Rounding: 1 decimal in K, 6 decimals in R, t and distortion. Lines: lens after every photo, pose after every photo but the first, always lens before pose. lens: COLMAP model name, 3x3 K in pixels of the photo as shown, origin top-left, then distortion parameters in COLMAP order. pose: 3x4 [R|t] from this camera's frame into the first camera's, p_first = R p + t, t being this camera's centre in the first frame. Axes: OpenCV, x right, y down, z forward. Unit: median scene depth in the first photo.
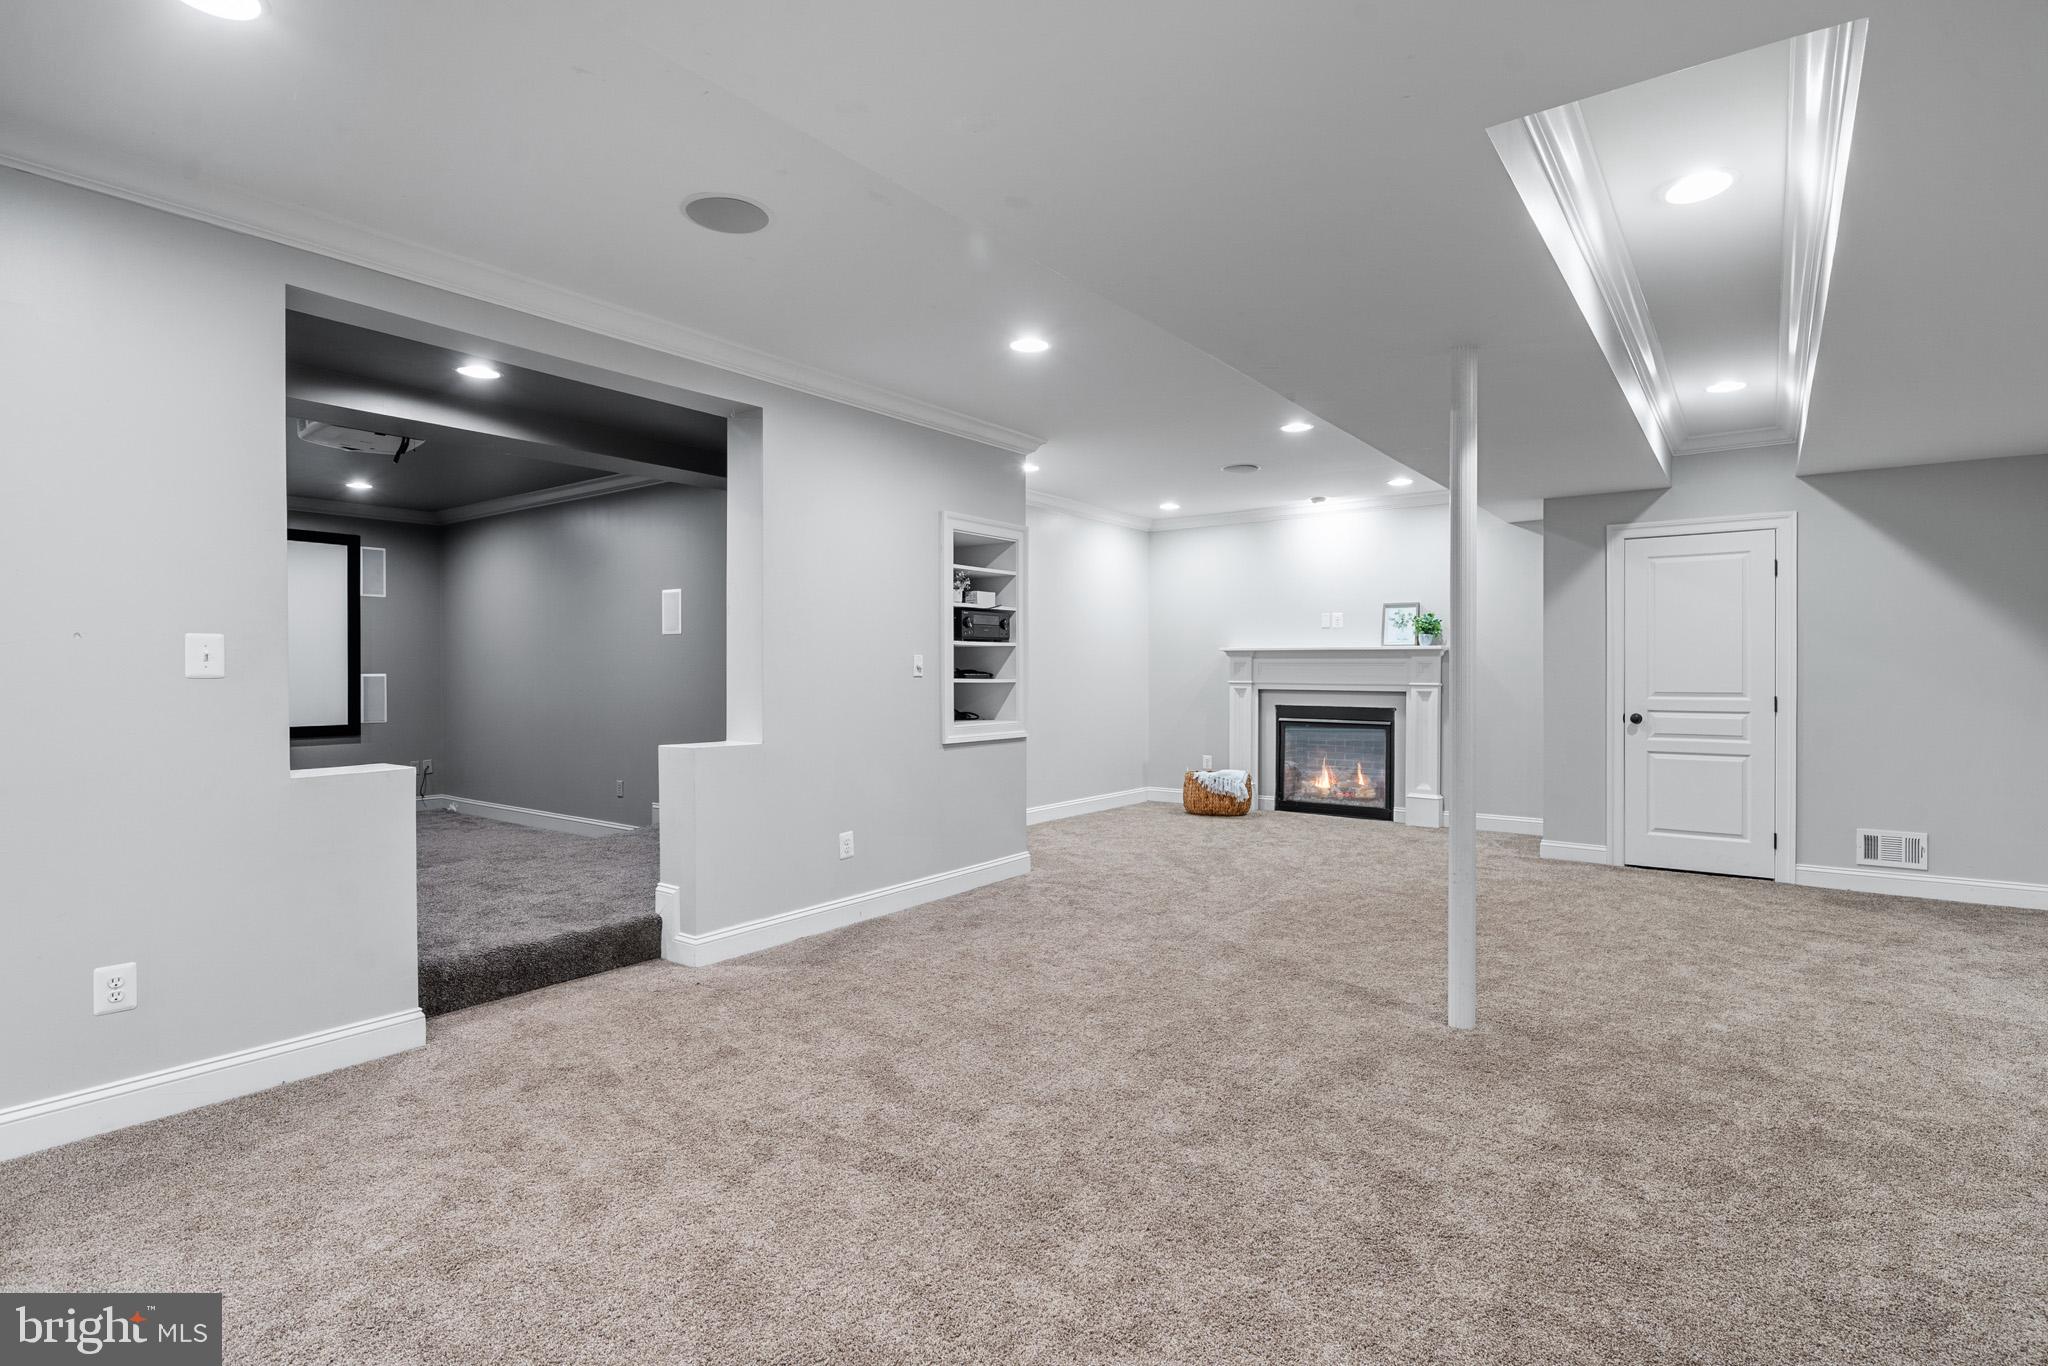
lens RADIAL K [[997.2, 0, 1024.8], [0, 997.2, 677.0], [0, 0, 1]] dist [-0.002103, 0.000650]
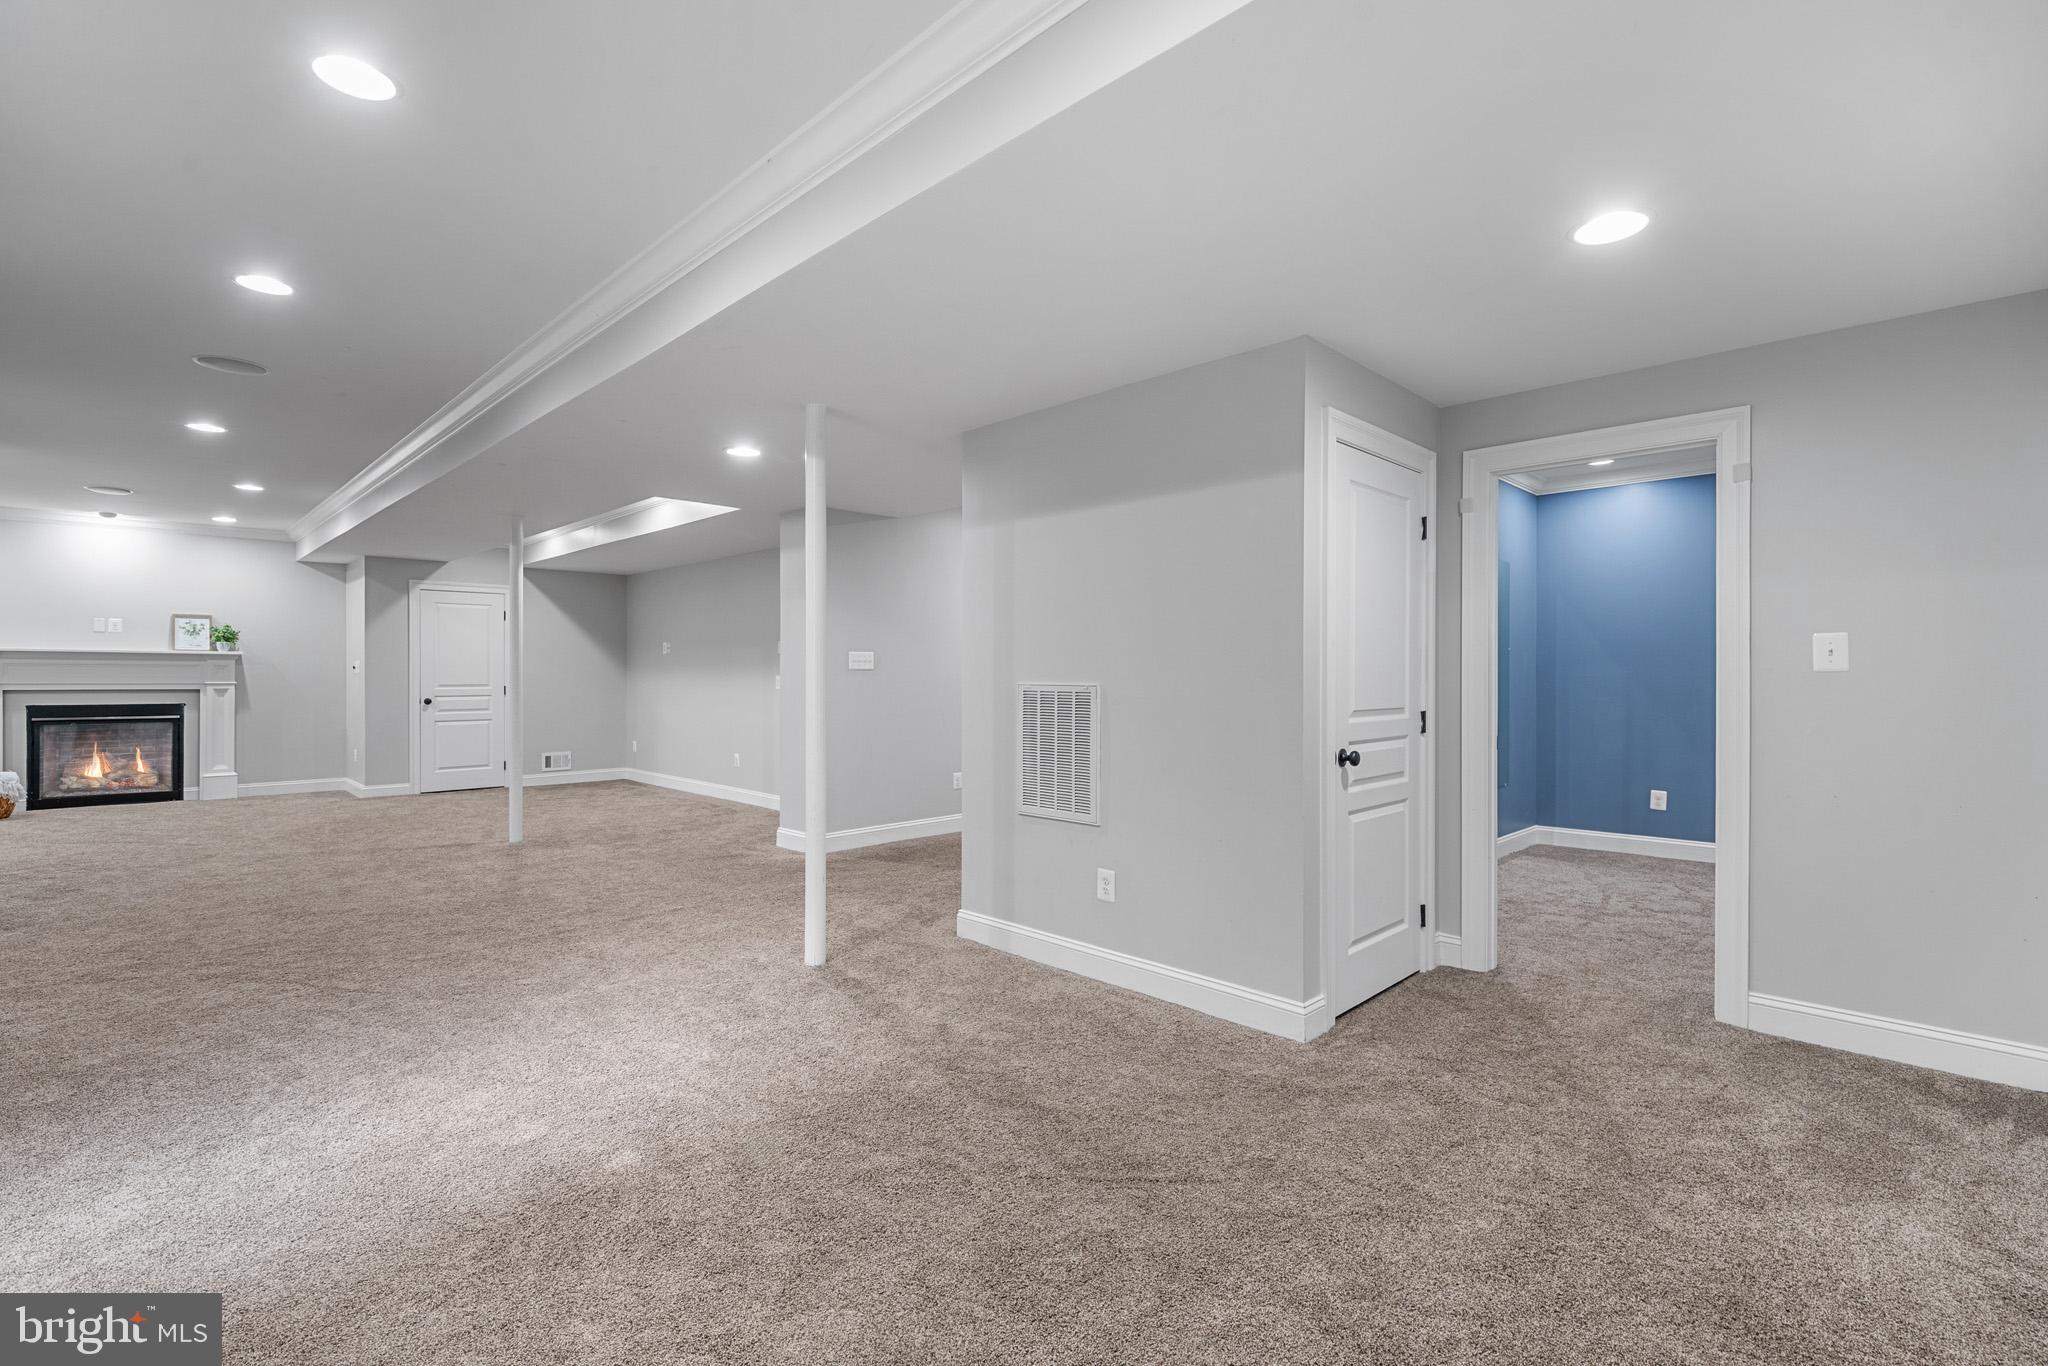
lens RADIAL K [[939.3, 0, 1026.3], [0, 939.3, 674.9], [0, 0, 1]] dist [0.001867, 0.000828]
pose [[0.167368, -0.000674, 0.985894, -0.555448], [0.005565, 0.999984, -0.000261, 0.003329], [-0.985879, 0.005530, 0.167369, -0.162791]]
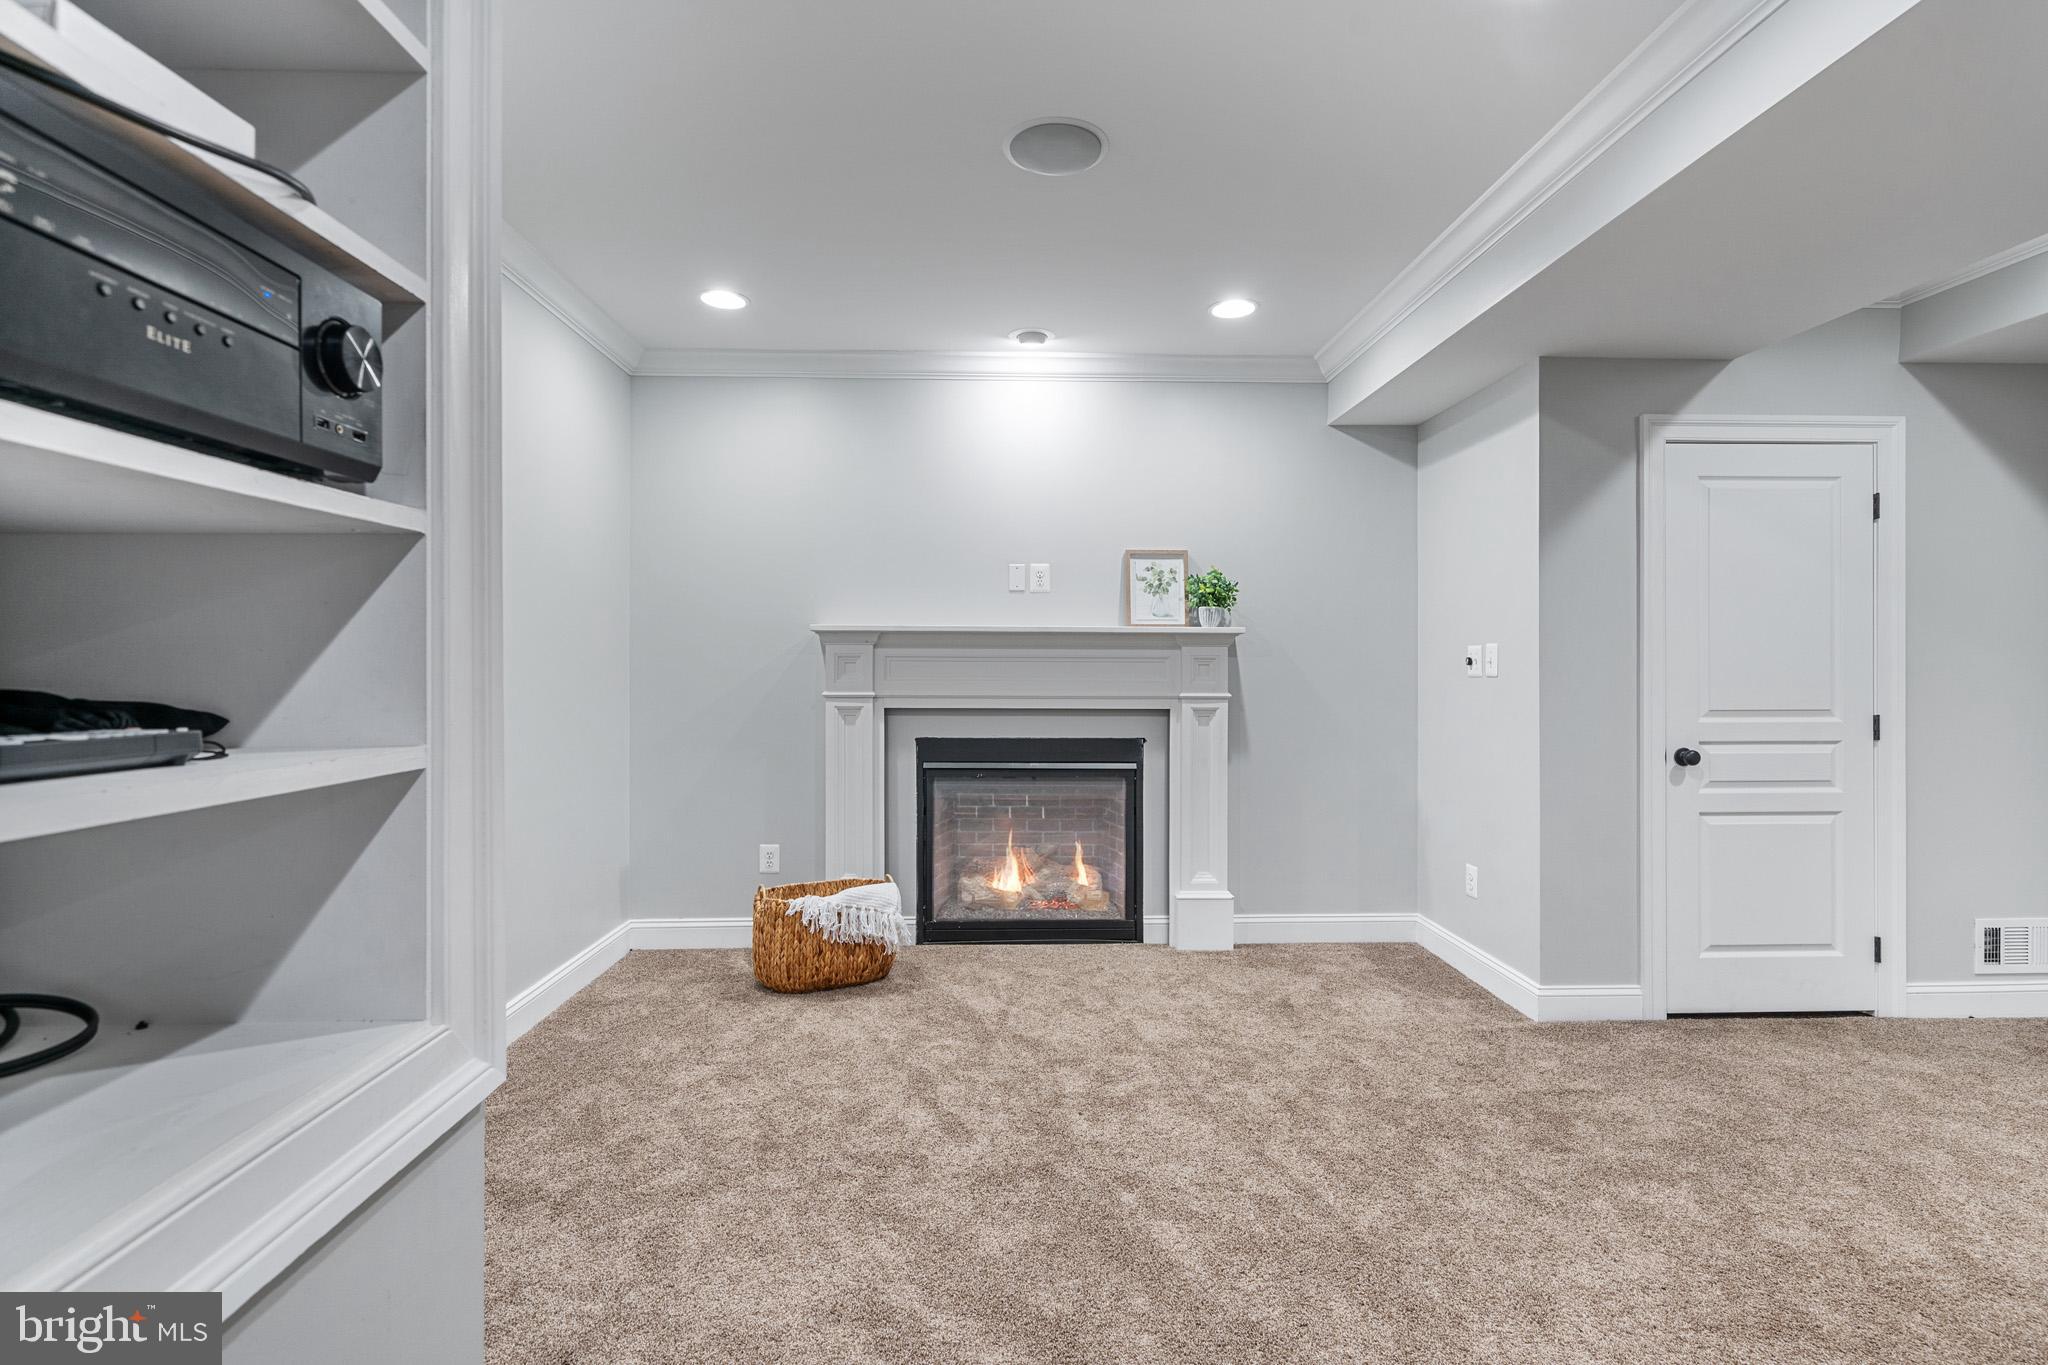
lens RADIAL K [[997.2, 0, 1051.0], [0, 997.2, 660.4], [0, 0, 1]] dist [-0.002103, 0.000650]
pose [[0.772636, 0.003951, 0.634836, -0.023269], [0.003511, 0.999939, -0.010496, -0.006725], [-0.634839, 0.010338, 0.772575, 0.601593]]
